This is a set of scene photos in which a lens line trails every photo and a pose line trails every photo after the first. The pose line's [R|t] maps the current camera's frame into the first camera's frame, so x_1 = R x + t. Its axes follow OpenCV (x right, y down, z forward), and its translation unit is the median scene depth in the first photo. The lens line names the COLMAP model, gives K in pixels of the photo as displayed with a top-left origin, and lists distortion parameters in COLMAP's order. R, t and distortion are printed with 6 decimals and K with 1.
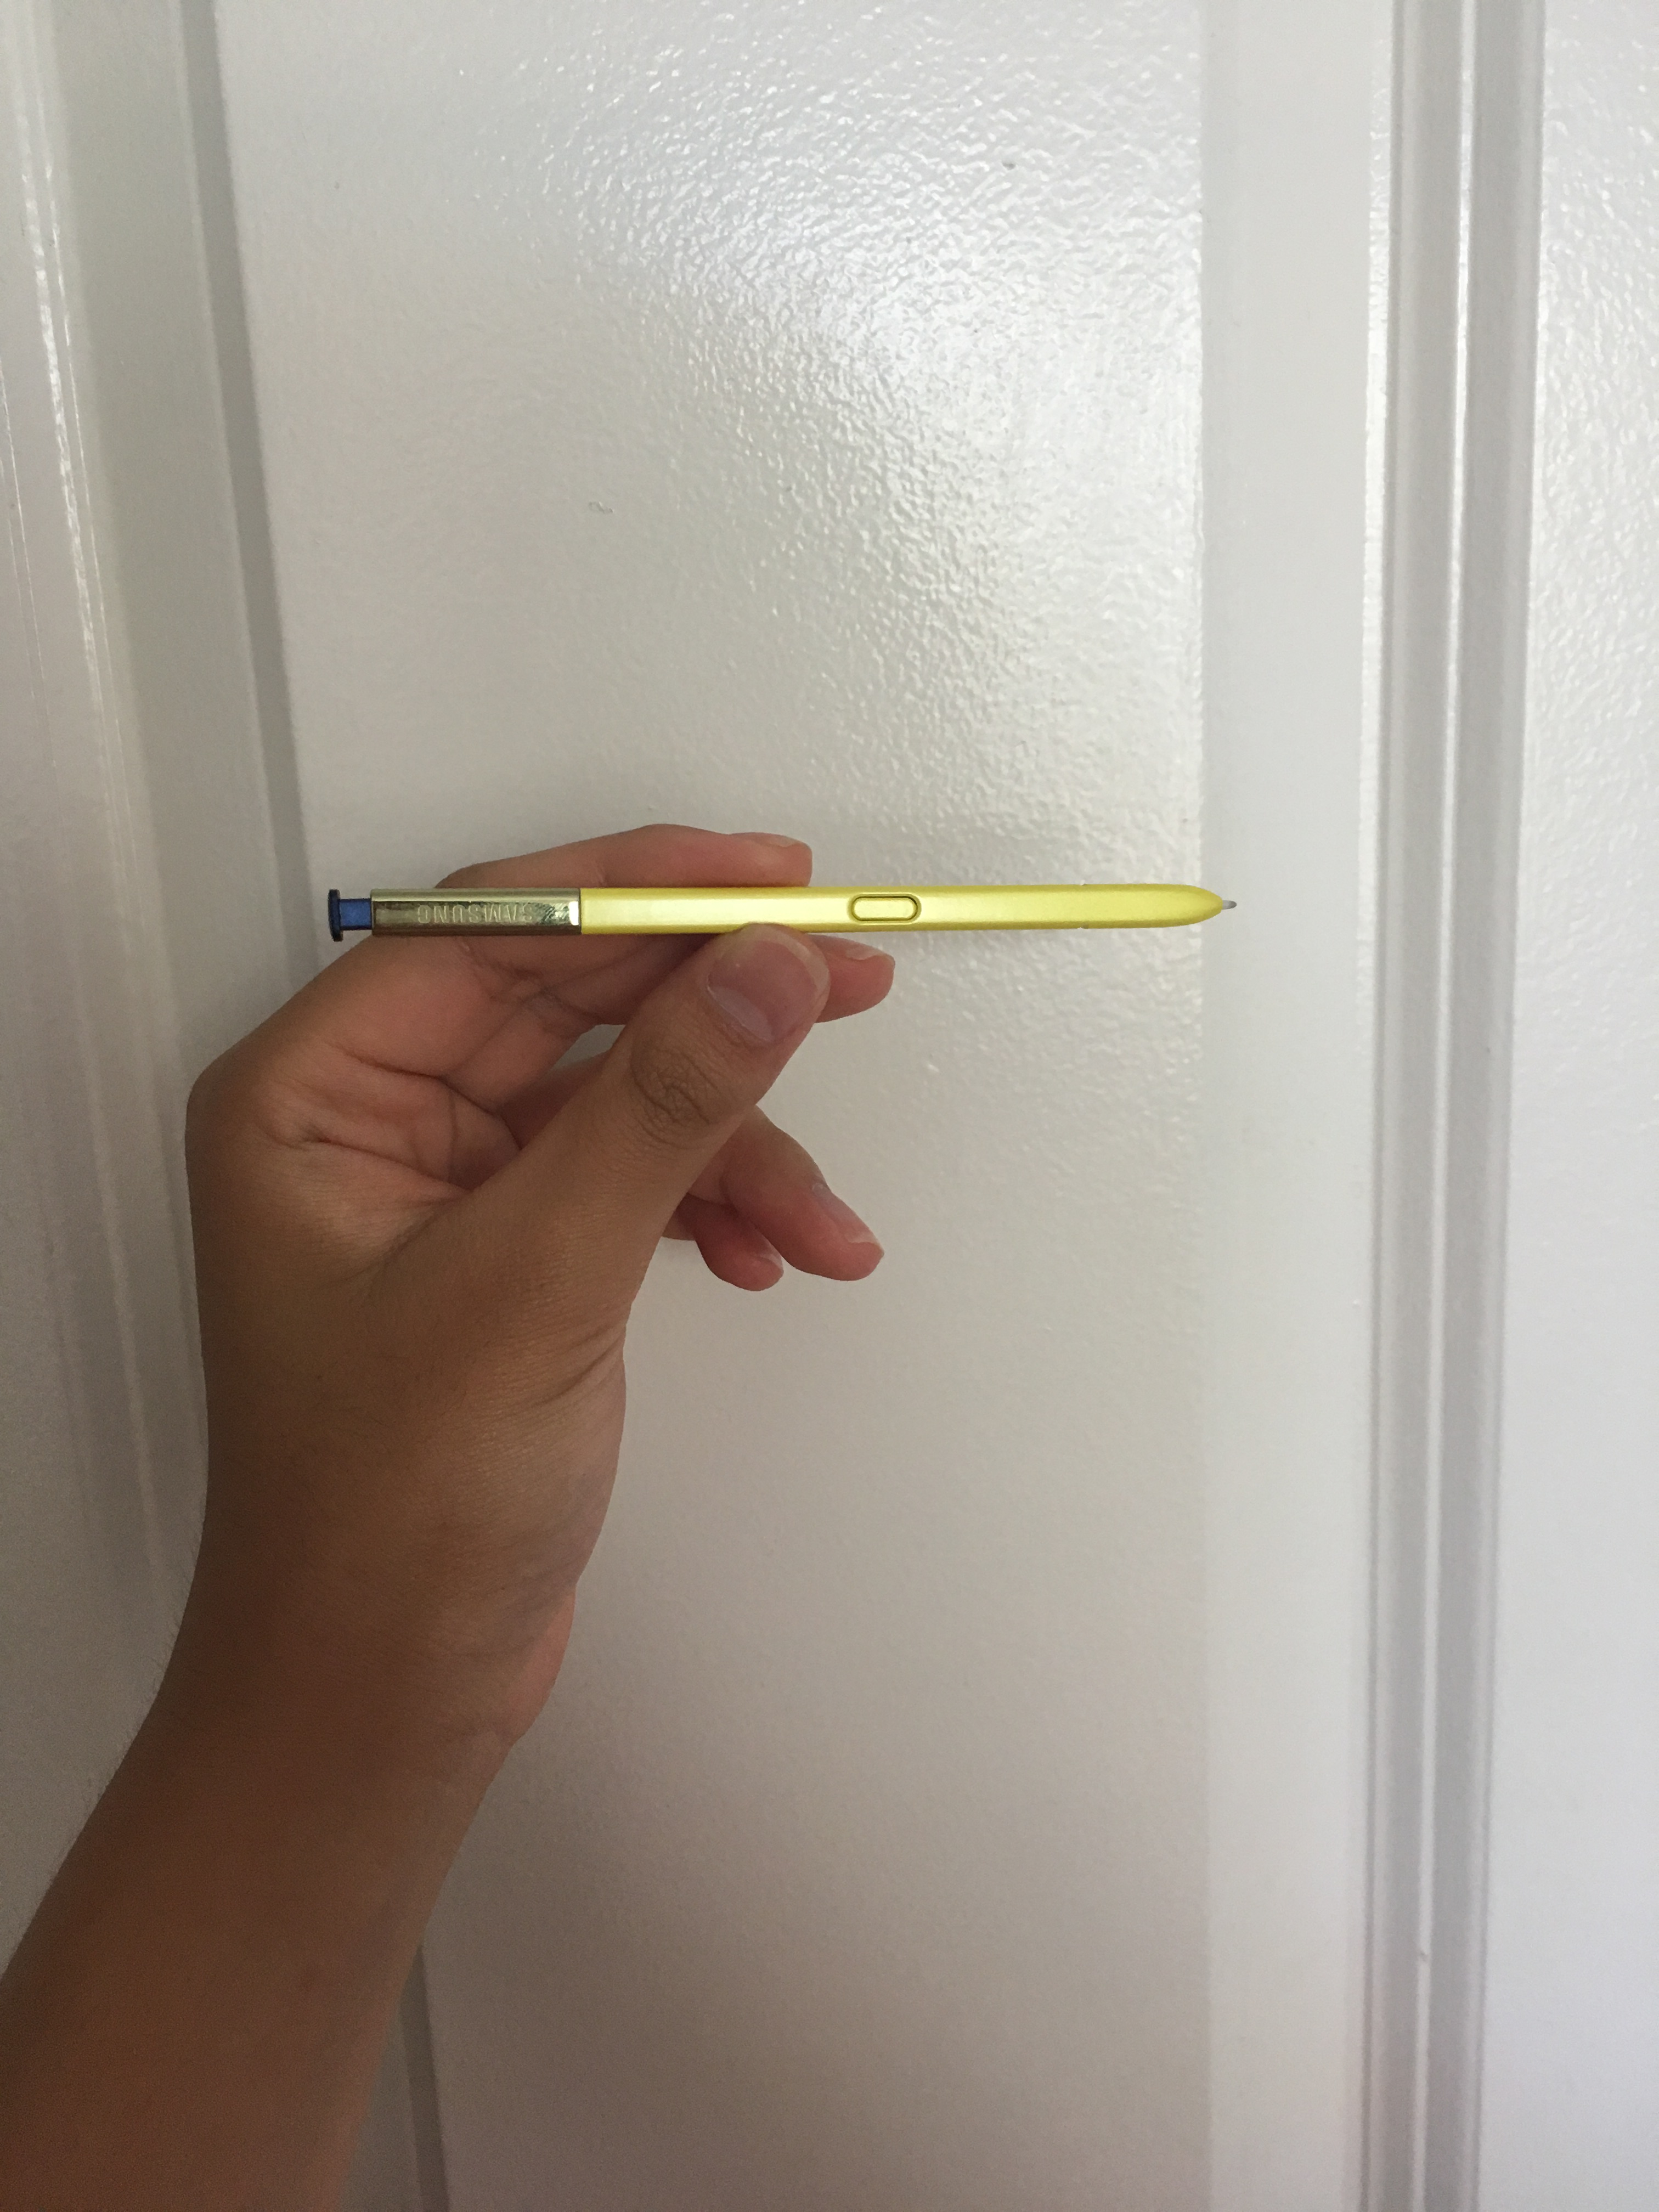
lens RADIAL K [[1873.4, 0, 812.3], [0, 1873.4, 1106.8], [0, 0, 1]] dist [0.035919, -0.014019]
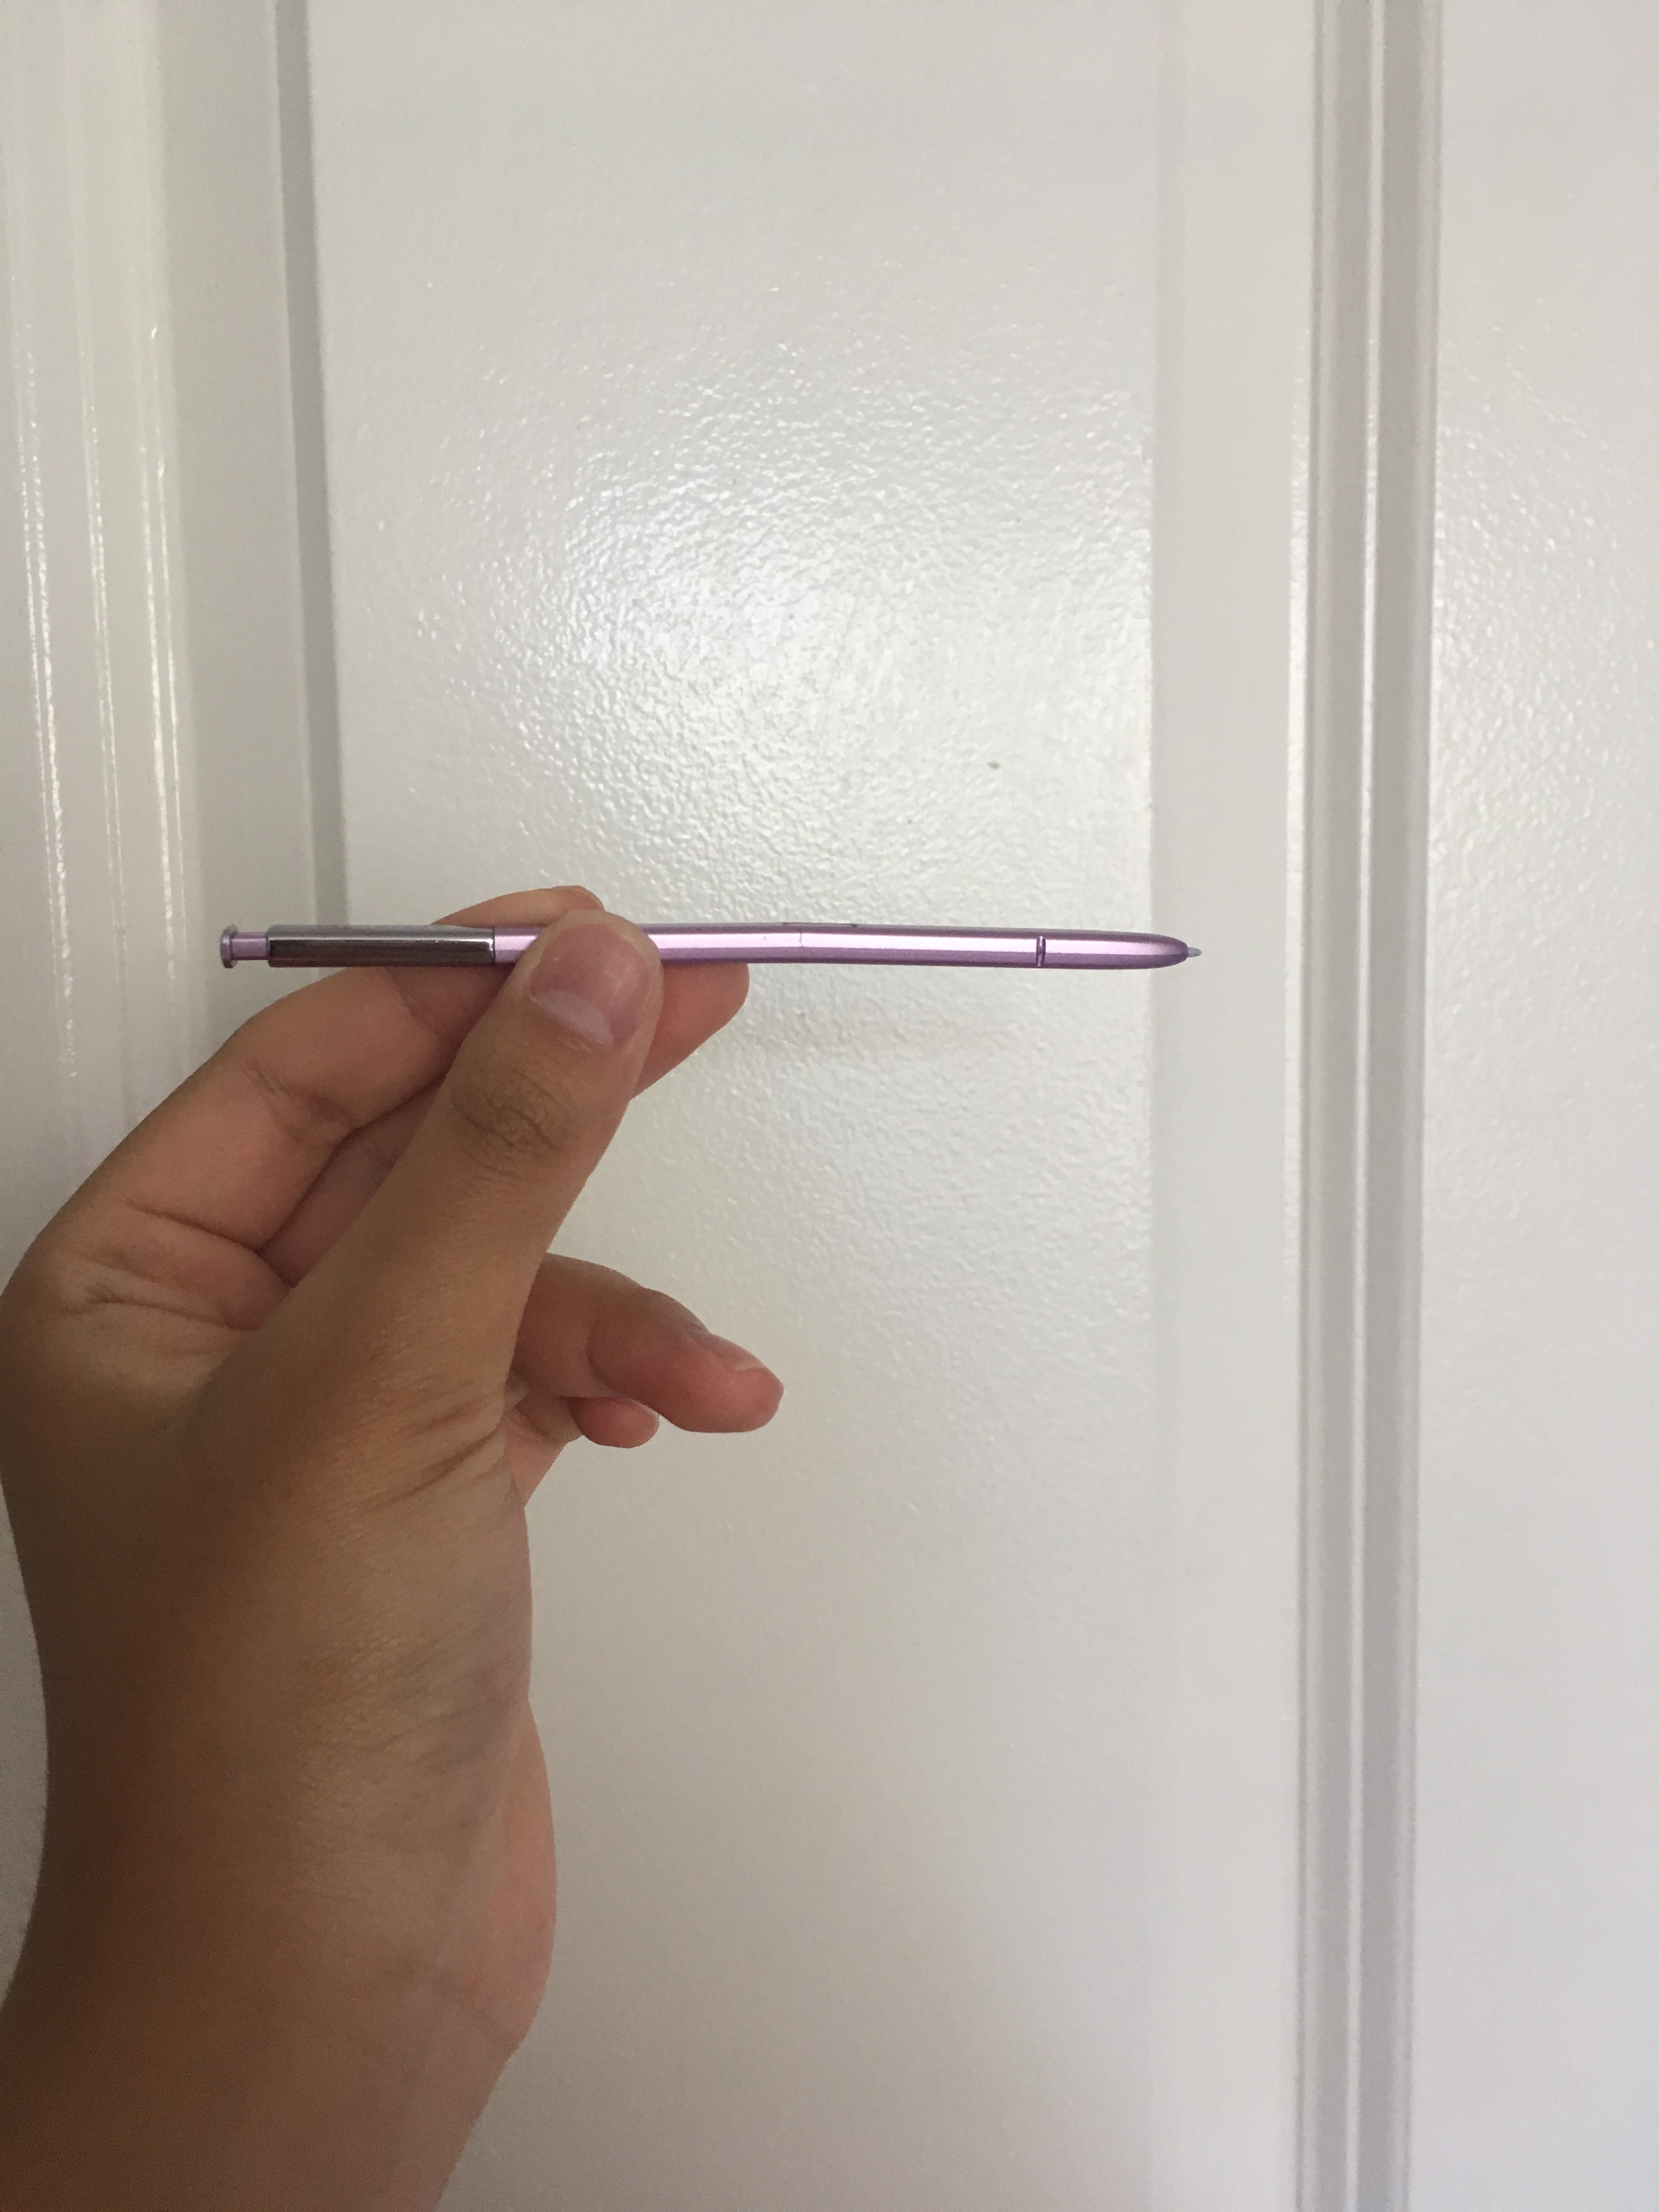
lens RADIAL K [[1873.4, 0, 848.4], [0, 1873.4, 1102.3], [0, 0, 1]] dist [0.035919, -0.014019]
pose [[0.998185, 0.029273, 0.052633, -0.042949], [-0.023016, 0.993009, -0.115777, -0.136557], [-0.055654, 0.114356, 0.991880, -0.150350]]
